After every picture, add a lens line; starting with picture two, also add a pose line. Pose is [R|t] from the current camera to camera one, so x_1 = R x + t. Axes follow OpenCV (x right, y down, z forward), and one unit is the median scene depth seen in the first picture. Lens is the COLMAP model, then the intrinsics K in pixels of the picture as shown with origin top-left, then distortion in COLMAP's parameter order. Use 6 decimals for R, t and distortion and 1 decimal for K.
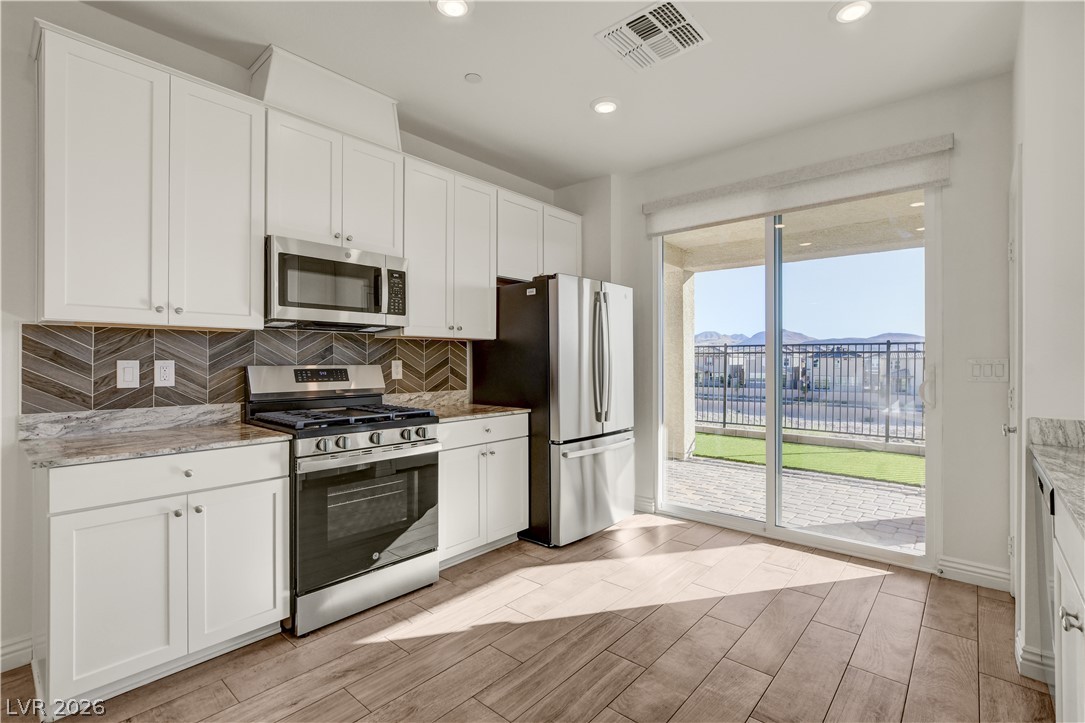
lens RADIAL K [[502.4, 0, 537.0], [0, 502.4, 359.1], [0, 0, 1]] dist [-0.005309, 0.001587]
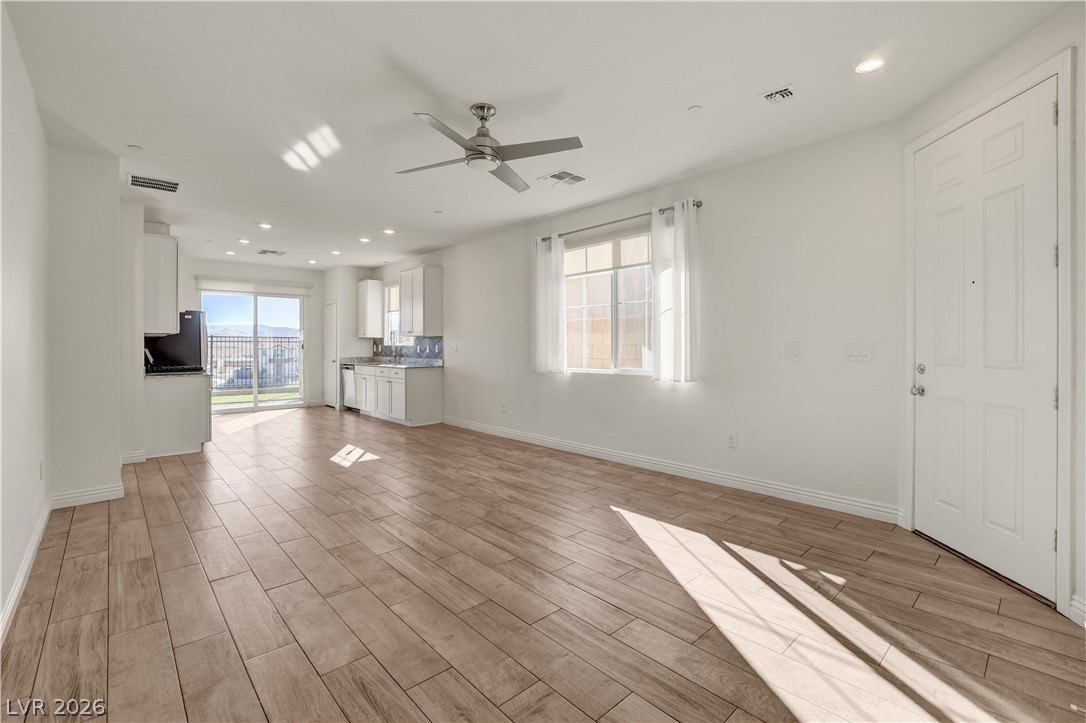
lens RADIAL K [[484.6, 0, 532.5], [0, 484.6, 355.9], [0, 0, 1]] dist [-0.032756, 0.002988]
pose [[0.106749, -0.021753, 0.994048, -2.290345], [0.001716, 0.999763, 0.021694, 0.001005], [-0.994284, -0.000610, 0.106761, -0.897738]]
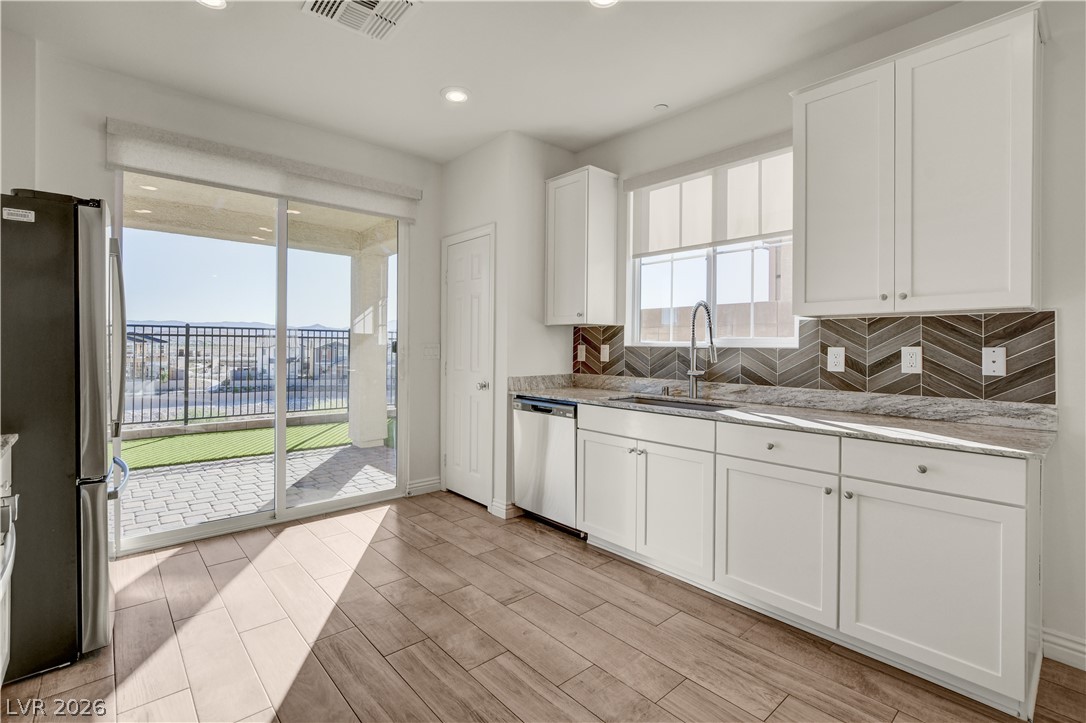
lens RADIAL K [[502.9, 0, 539.0], [0, 502.9, 345.4], [0, 0, 1]] dist [-0.005309, 0.001587]
pose [[0.118035, 0.000785, 0.993009, -0.536439], [-0.008611, 0.999963, 0.000233, 0.000263], [-0.992972, -0.008578, 0.118038, 0.435220]]
